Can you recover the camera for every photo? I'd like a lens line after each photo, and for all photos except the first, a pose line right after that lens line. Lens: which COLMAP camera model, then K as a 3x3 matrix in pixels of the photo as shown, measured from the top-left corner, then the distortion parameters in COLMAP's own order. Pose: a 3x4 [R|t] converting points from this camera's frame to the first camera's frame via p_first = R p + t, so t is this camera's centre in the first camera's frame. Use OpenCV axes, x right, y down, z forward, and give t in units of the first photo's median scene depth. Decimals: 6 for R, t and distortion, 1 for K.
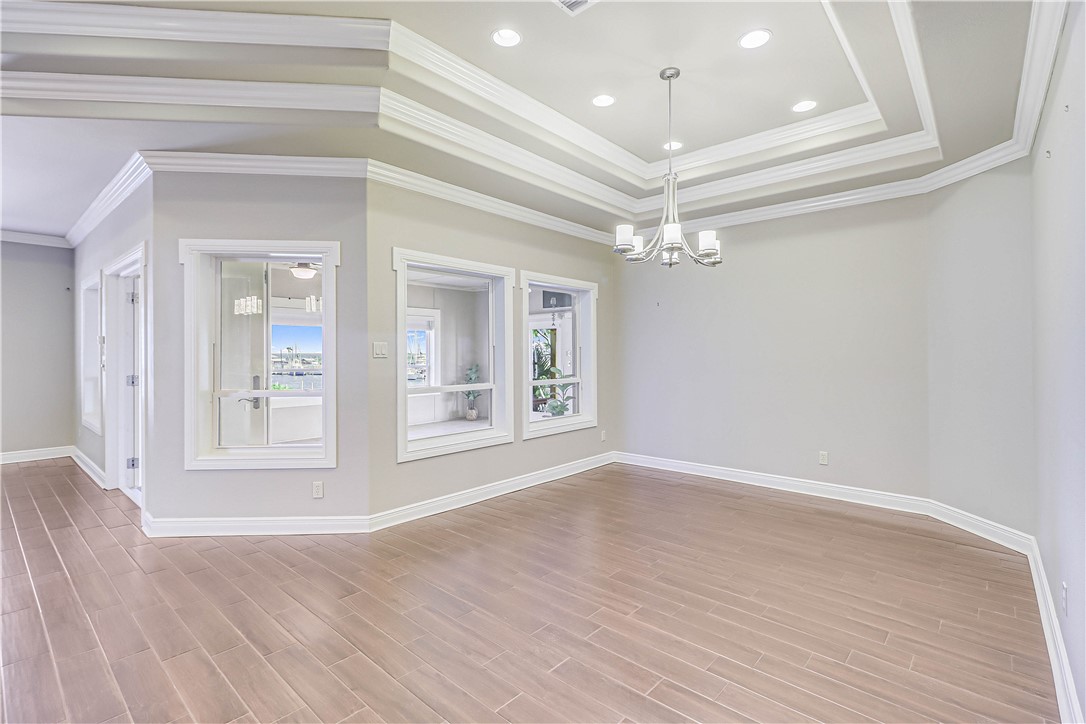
lens RADIAL K [[504.3, 0, 548.4], [0, 504.3, 363.7], [0, 0, 1]] dist [0.002266, 0.000164]
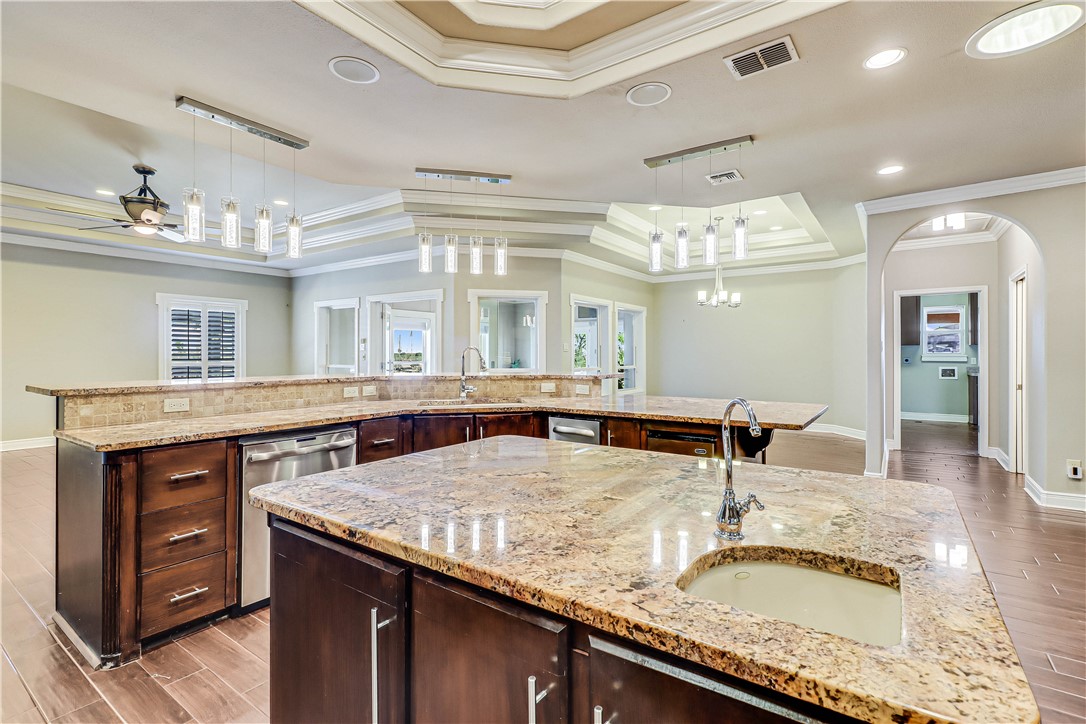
lens RADIAL K [[504.3, 0, 538.7], [0, 504.3, 355.8], [0, 0, 1]] dist [0.002266, 0.000164]
pose [[0.994679, 0.000730, 0.103018, -0.502394], [0.000865, 0.999881, -0.015433, 0.027035], [-0.103017, 0.015440, 0.994560, -0.706605]]
